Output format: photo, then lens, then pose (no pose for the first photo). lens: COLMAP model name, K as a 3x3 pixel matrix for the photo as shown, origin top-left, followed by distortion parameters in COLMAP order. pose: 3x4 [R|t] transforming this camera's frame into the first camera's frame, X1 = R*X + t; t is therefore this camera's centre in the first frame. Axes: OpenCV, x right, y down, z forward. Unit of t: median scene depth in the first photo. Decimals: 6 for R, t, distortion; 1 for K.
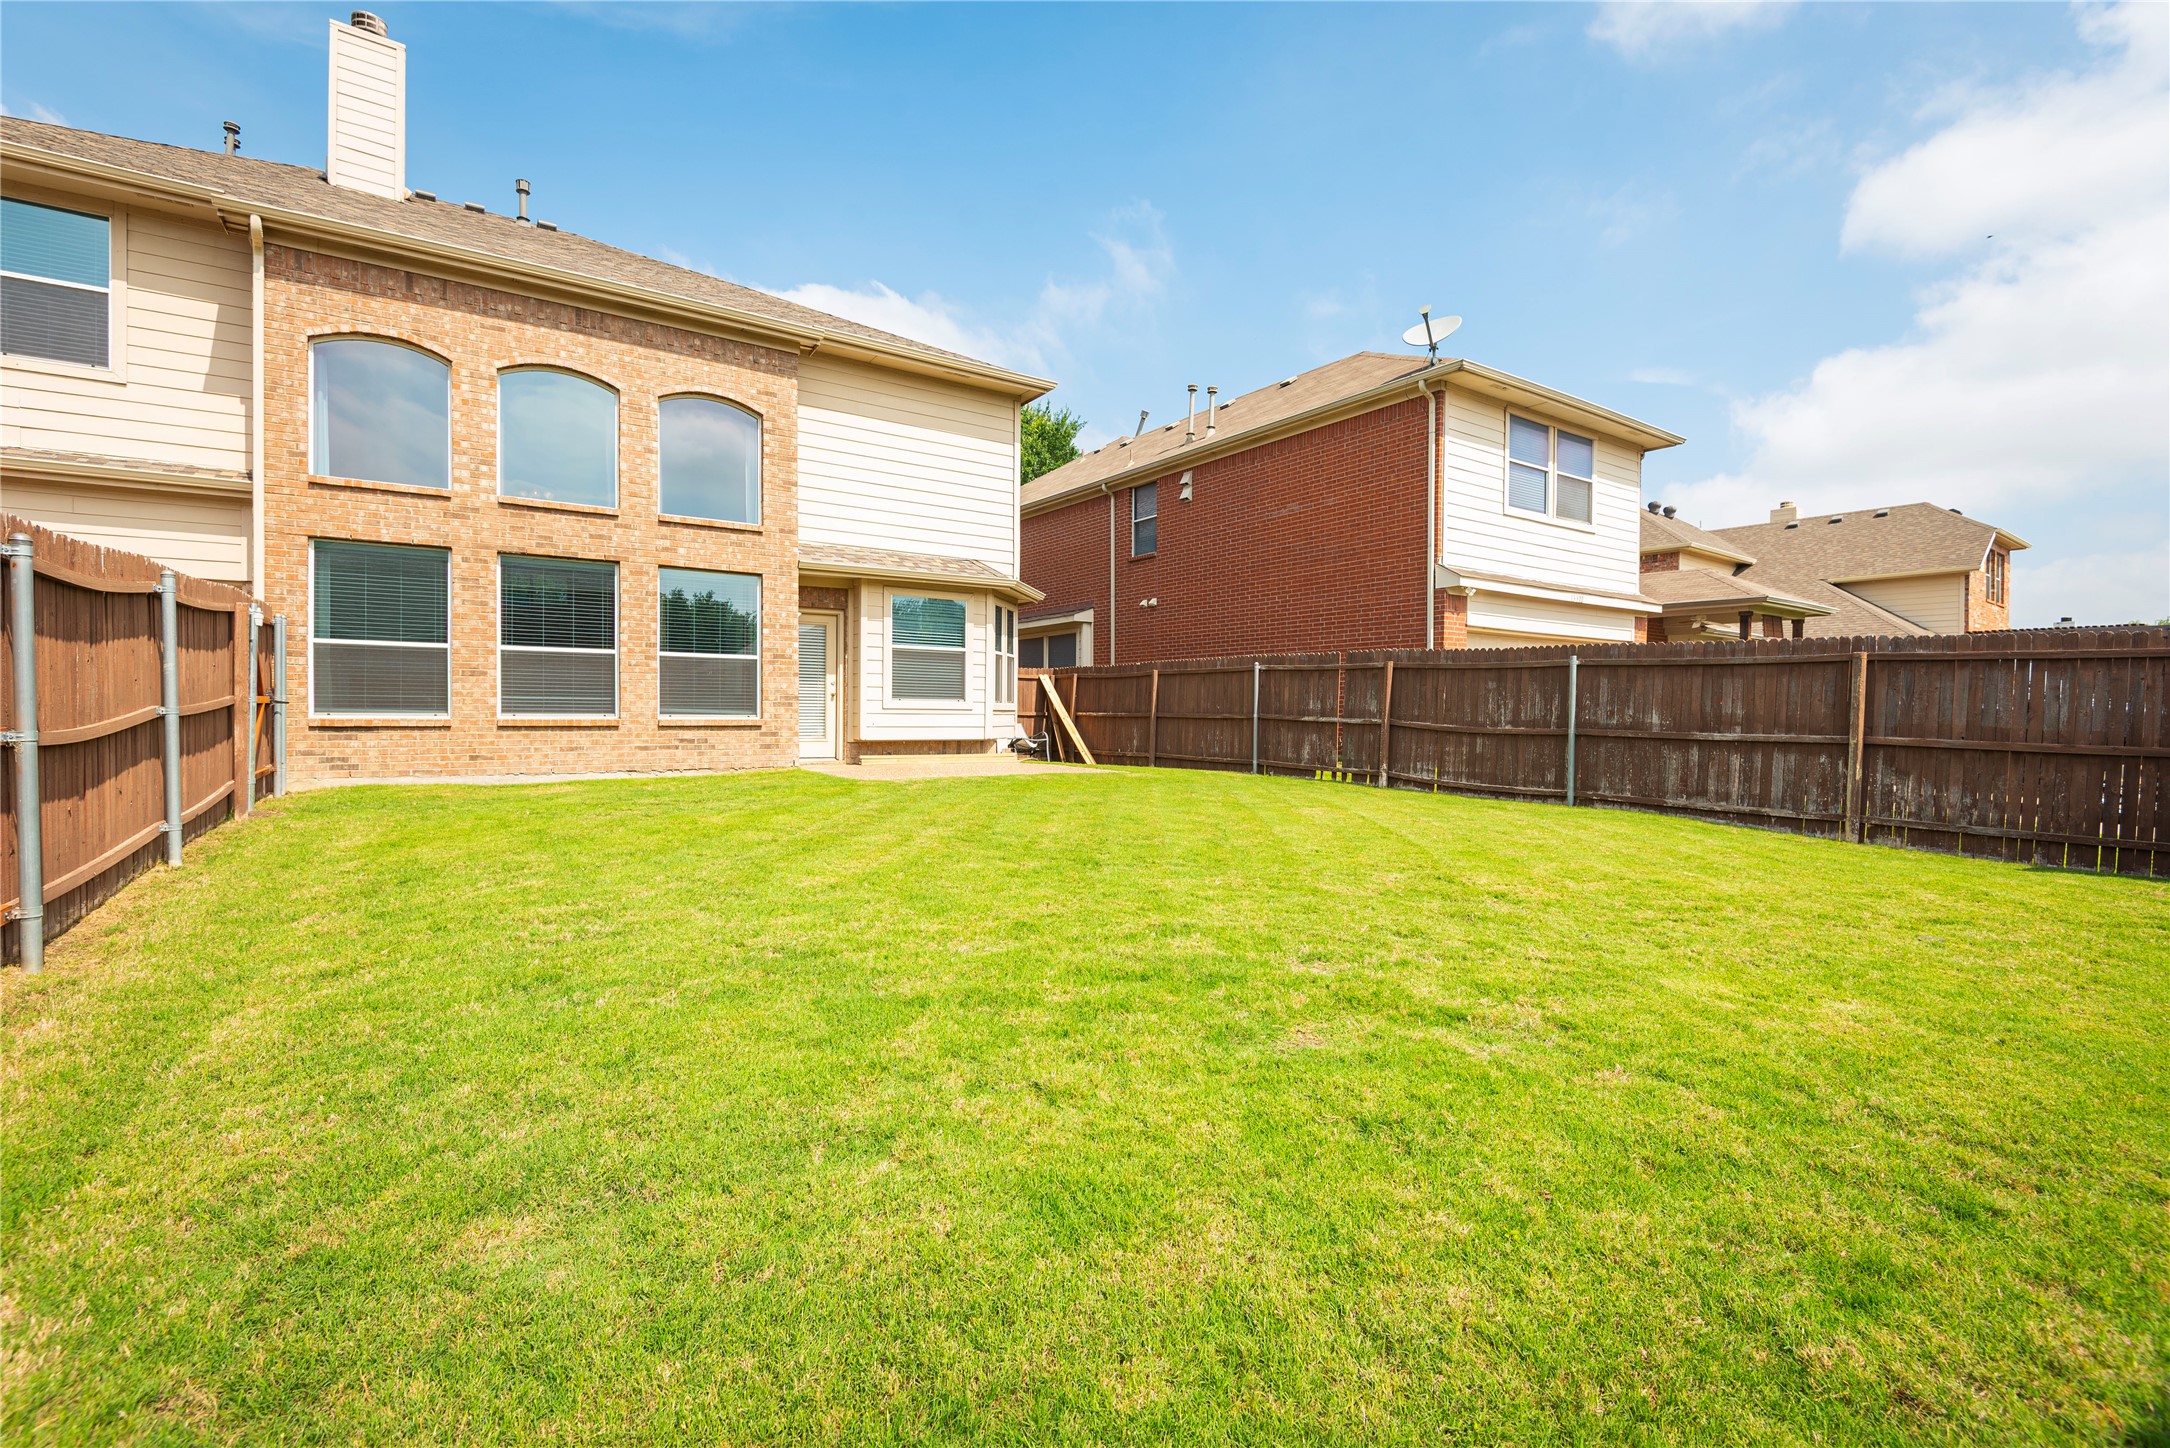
lens RADIAL K [[974.3, 0, 1074.8], [0, 974.3, 717.5], [0, 0, 1]] dist [0.025155, -0.014912]
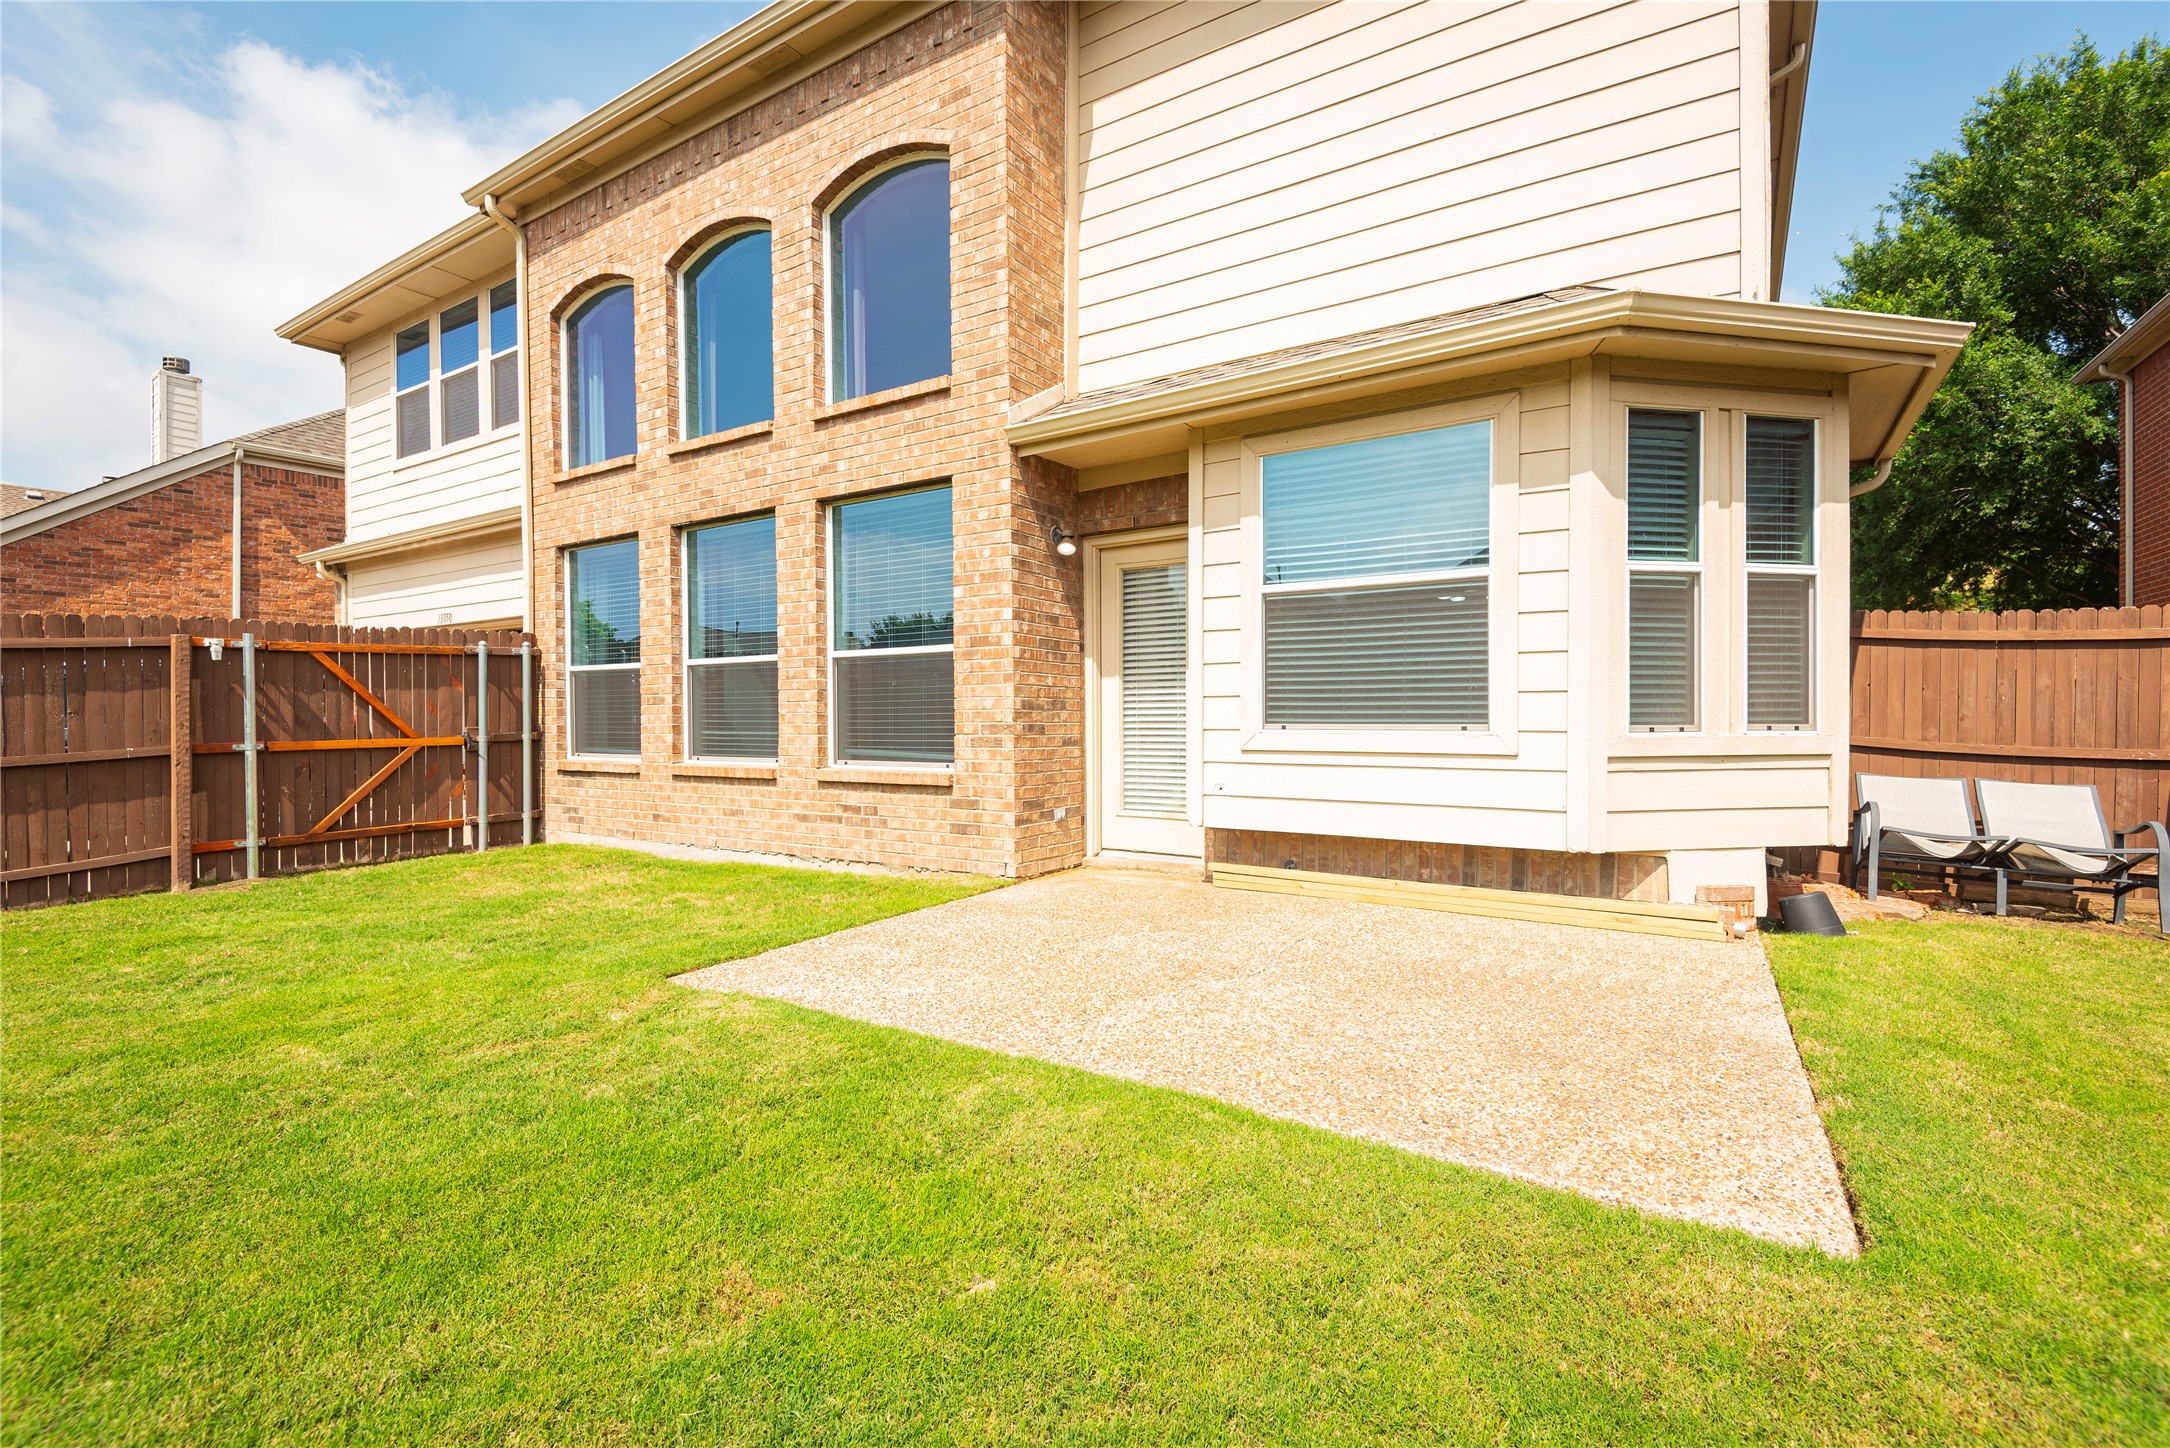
lens RADIAL K [[974.3, 0, 1097.0], [0, 974.3, 733.5], [0, 0, 1]] dist [0.025155, -0.014912]
pose [[0.402563, 0.002119, -0.915390, 0.153915], [0.001831, 0.999993, 0.003120, -0.019310], [0.915391, -0.002932, 0.402556, 0.859915]]
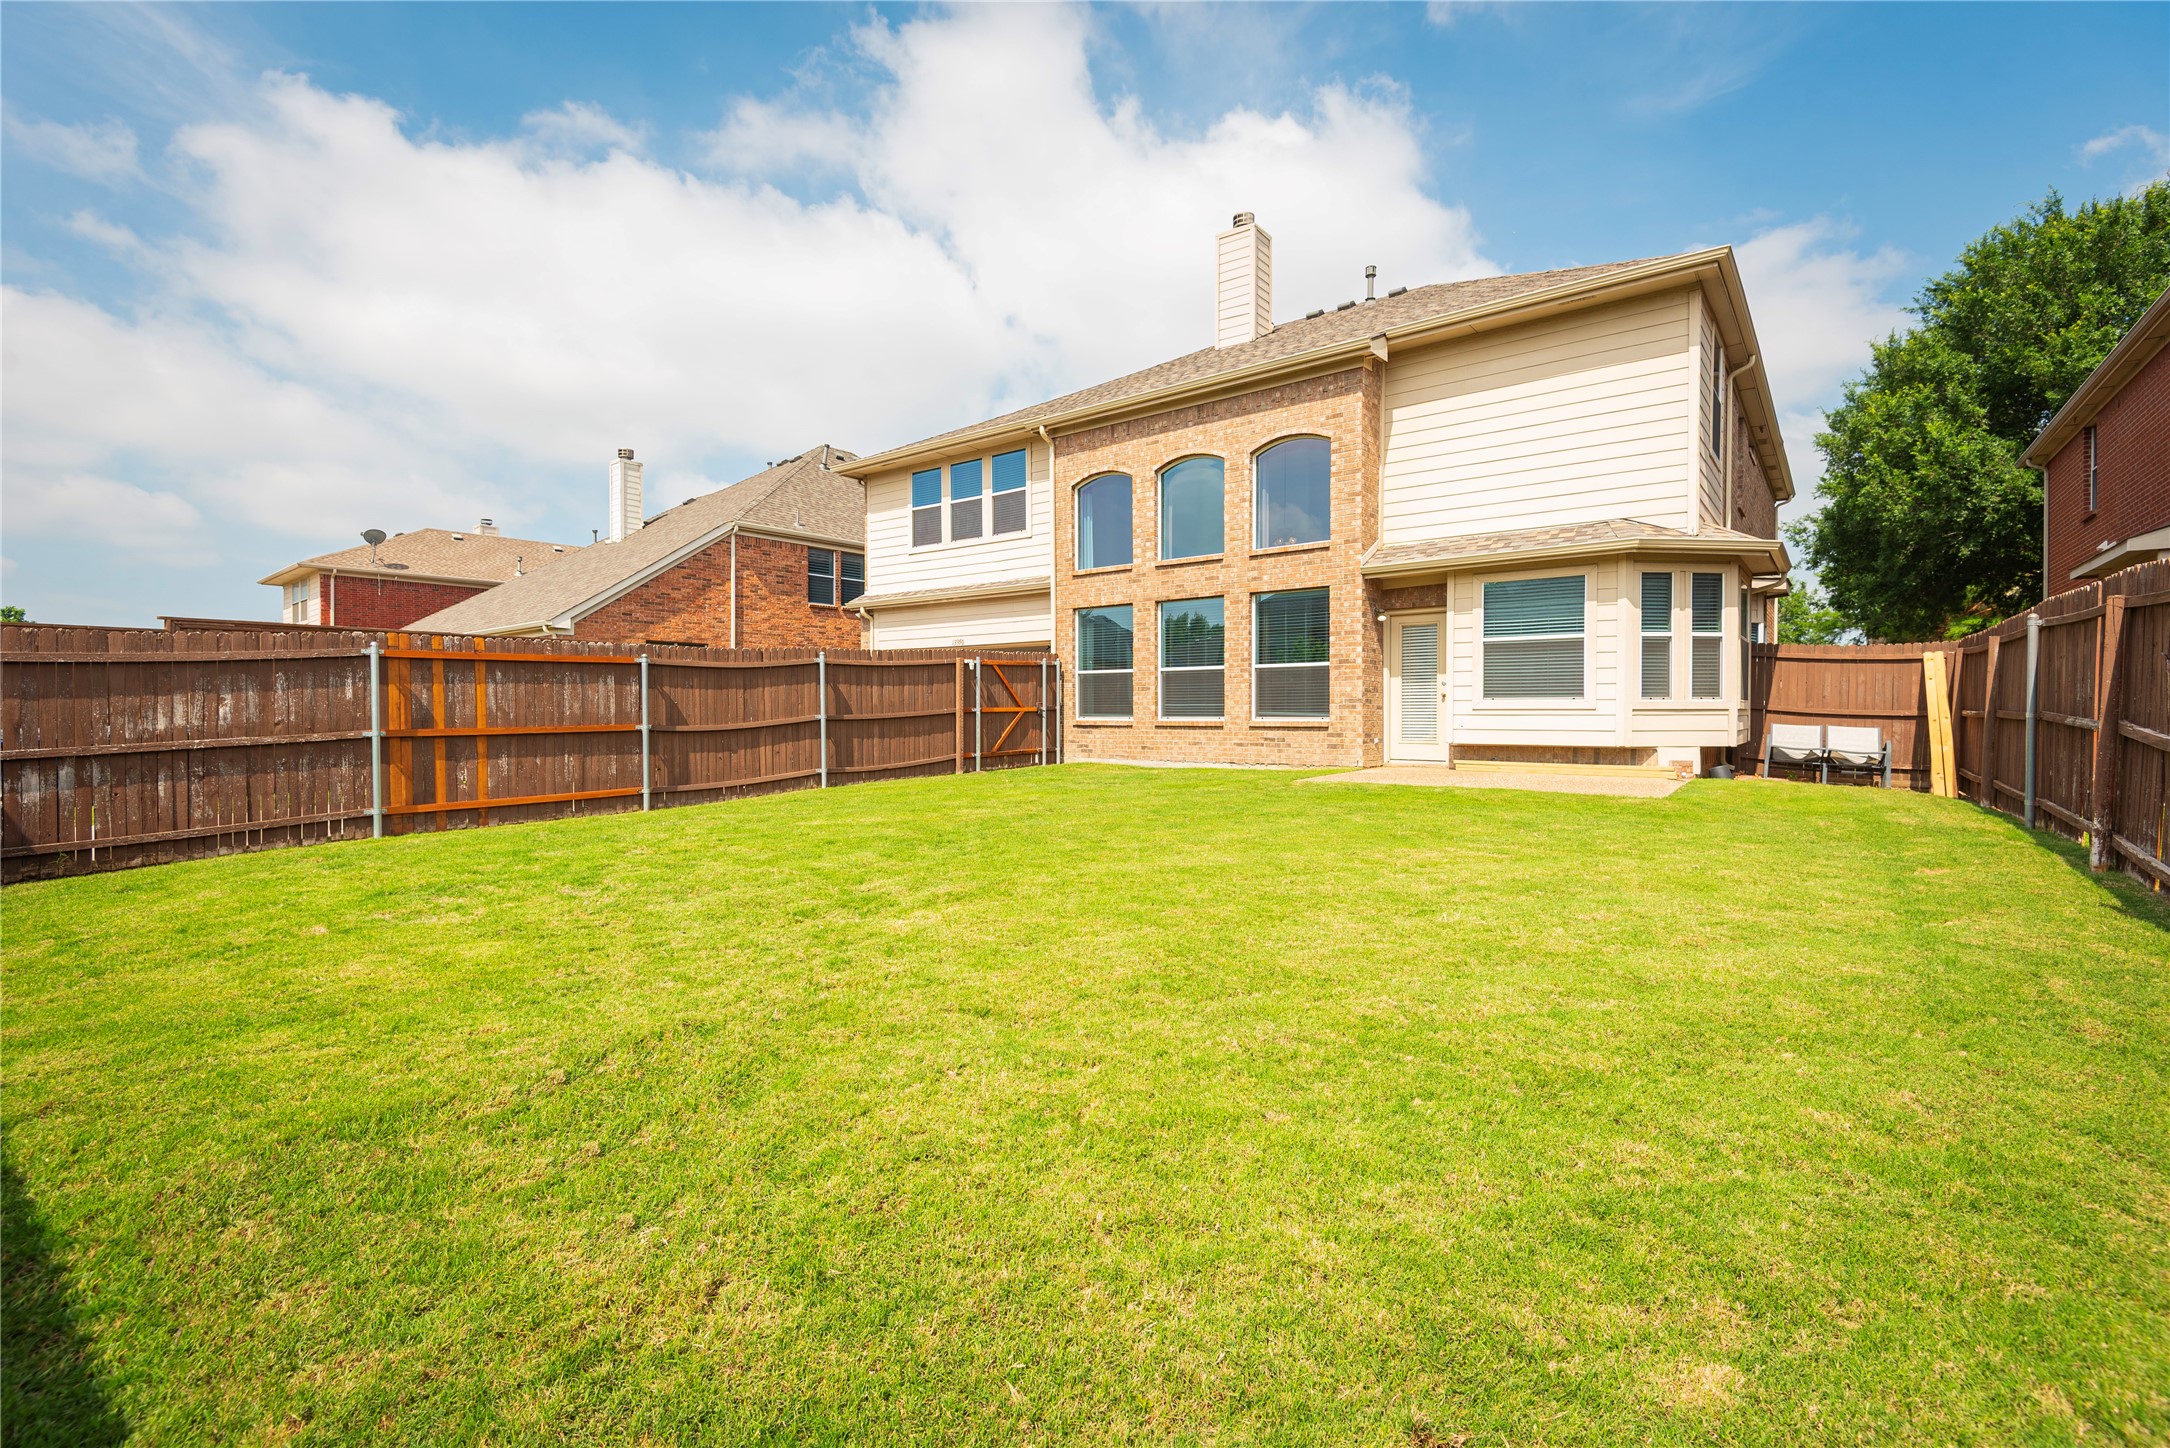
lens RADIAL K [[974.3, 0, 1084.9], [0, 974.3, 732.3], [0, 0, 1]] dist [0.025155, -0.014912]
pose [[0.314696, 0.010543, -0.949134, 0.609876], [-0.001464, 0.999943, 0.010622, 0.003171], [0.949191, -0.001954, 0.314693, 0.401246]]
